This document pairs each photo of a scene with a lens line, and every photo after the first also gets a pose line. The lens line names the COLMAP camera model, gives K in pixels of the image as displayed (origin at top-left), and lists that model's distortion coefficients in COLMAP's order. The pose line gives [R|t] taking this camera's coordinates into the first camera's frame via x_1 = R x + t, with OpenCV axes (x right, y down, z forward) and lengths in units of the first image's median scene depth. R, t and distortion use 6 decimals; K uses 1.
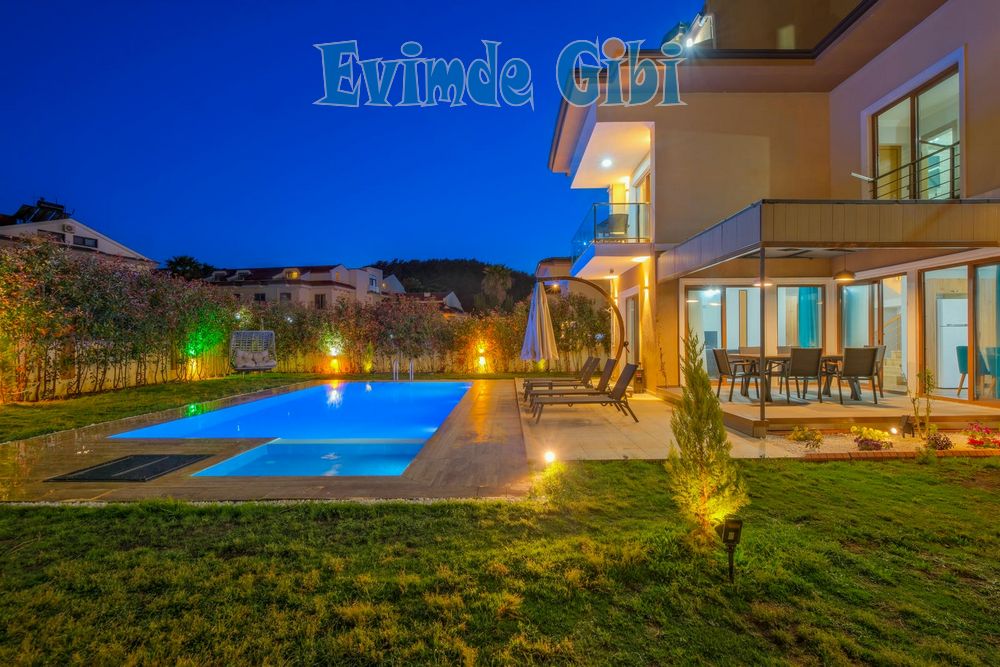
lens RADIAL K [[467.0, 0, 508.9], [0, 467.0, 339.7], [0, 0, 1]] dist [0.004277, -0.002938]
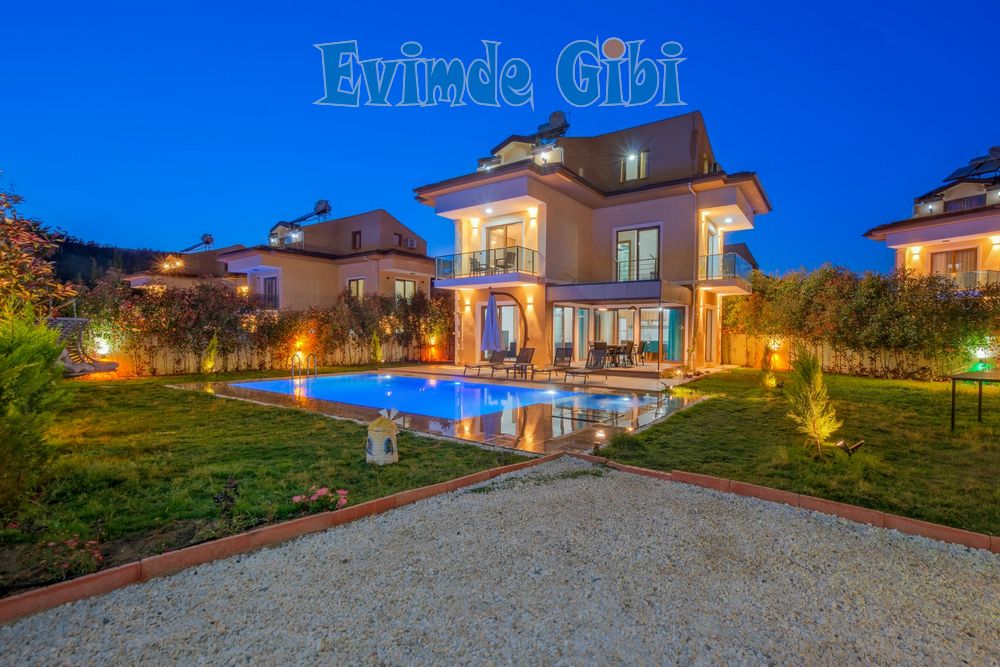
lens RADIAL K [[467.0, 0, 492.1], [0, 467.0, 339.6], [0, 0, 1]] dist [0.004277, -0.002938]
pose [[0.592042, 0.003564, 0.805899, -0.608555], [-0.010923, 0.999934, 0.003602, 0.004049], [-0.805833, -0.010935, 0.592042, 0.100885]]
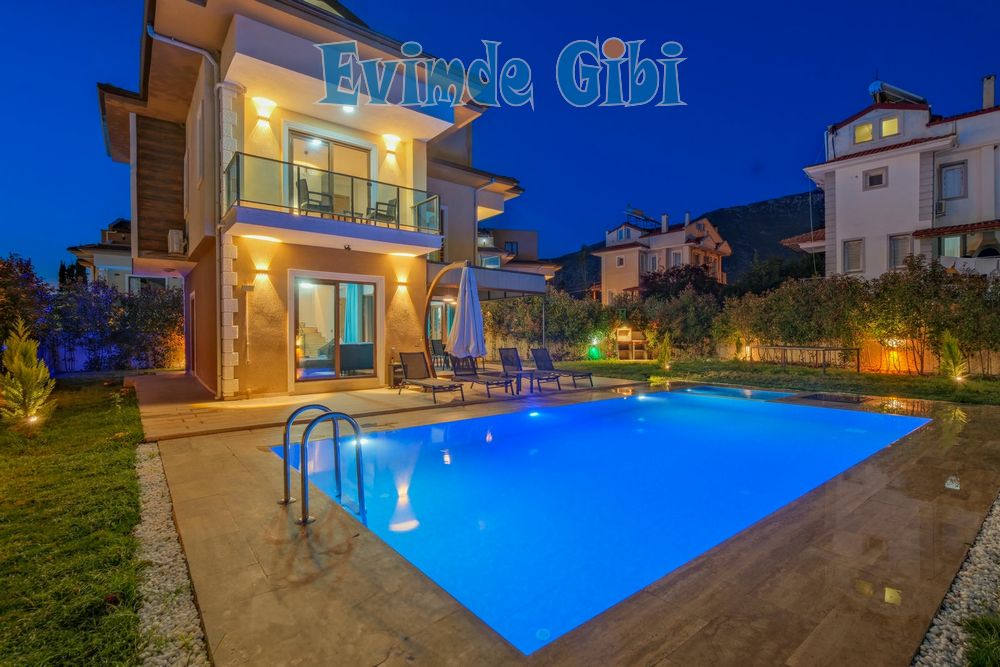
lens RADIAL K [[467.0, 0, 506.3], [0, 467.0, 336.6], [0, 0, 1]] dist [0.004277, -0.002938]
pose [[-0.638705, 0.005655, 0.769431, -0.373508], [0.008880, 0.999961, 0.000022, 0.004461], [-0.769400, 0.006847, -0.638730, 0.848575]]
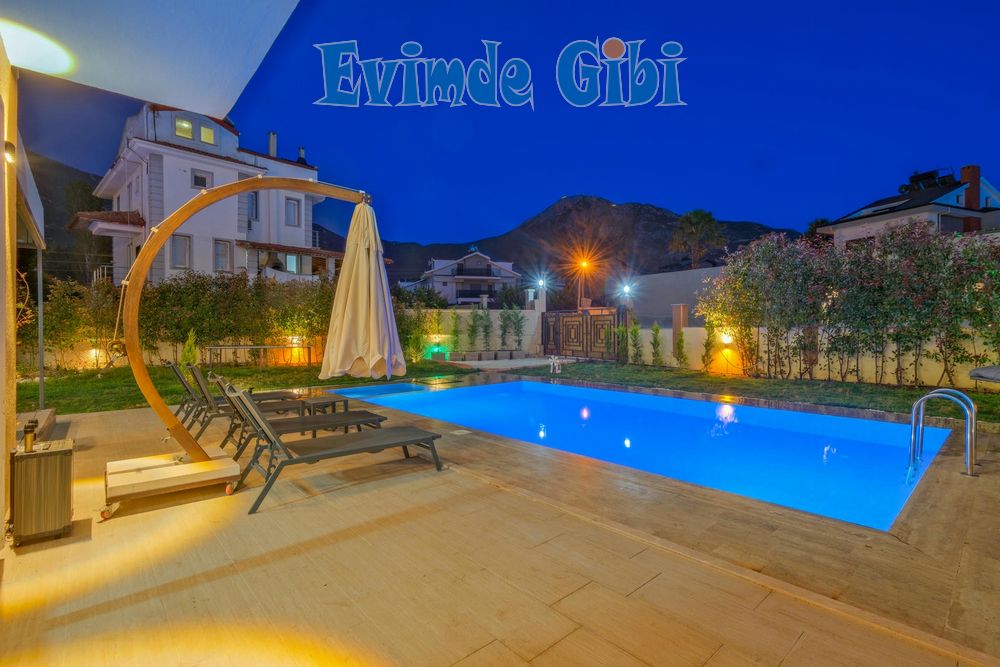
lens RADIAL K [[467.0, 0, 508.9], [0, 467.0, 334.7], [0, 0, 1]] dist [0.004277, -0.002938]
pose [[-0.721383, 0.016149, -0.692348, 0.164402], [0.004781, 0.999820, 0.018339, -0.002858], [0.692520, 0.009919, -0.721330, 0.807568]]
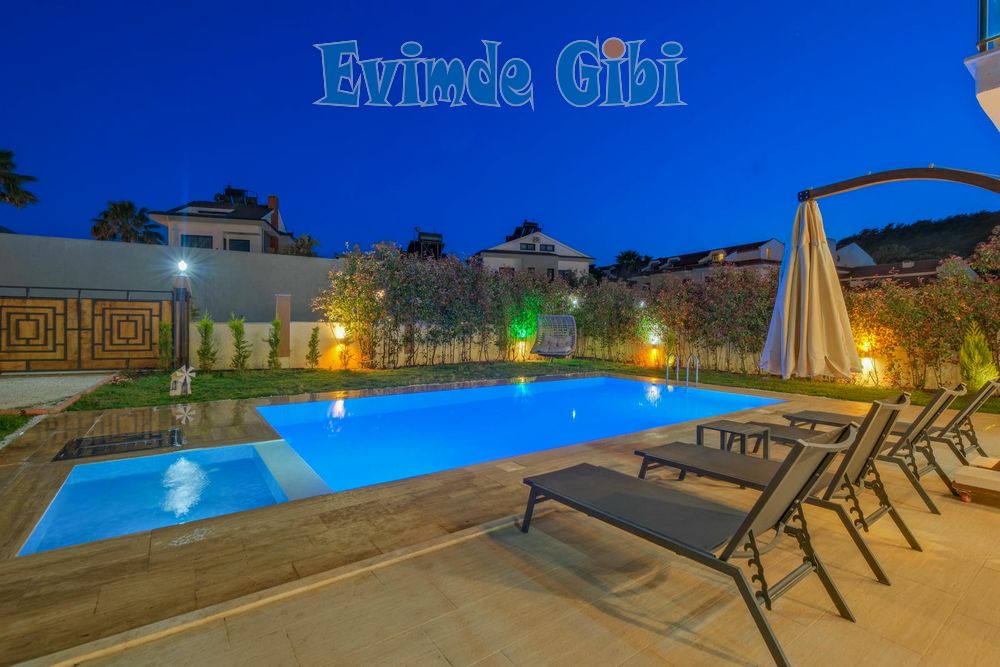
lens RADIAL K [[467.0, 0, 500.3], [0, 467.0, 326.3], [0, 0, 1]] dist [0.004277, -0.002938]
pose [[0.587268, 0.013257, -0.809284, 0.145443], [-0.012127, 0.999898, 0.007580, -0.001550], [0.809302, 0.005363, 0.587368, 0.286272]]
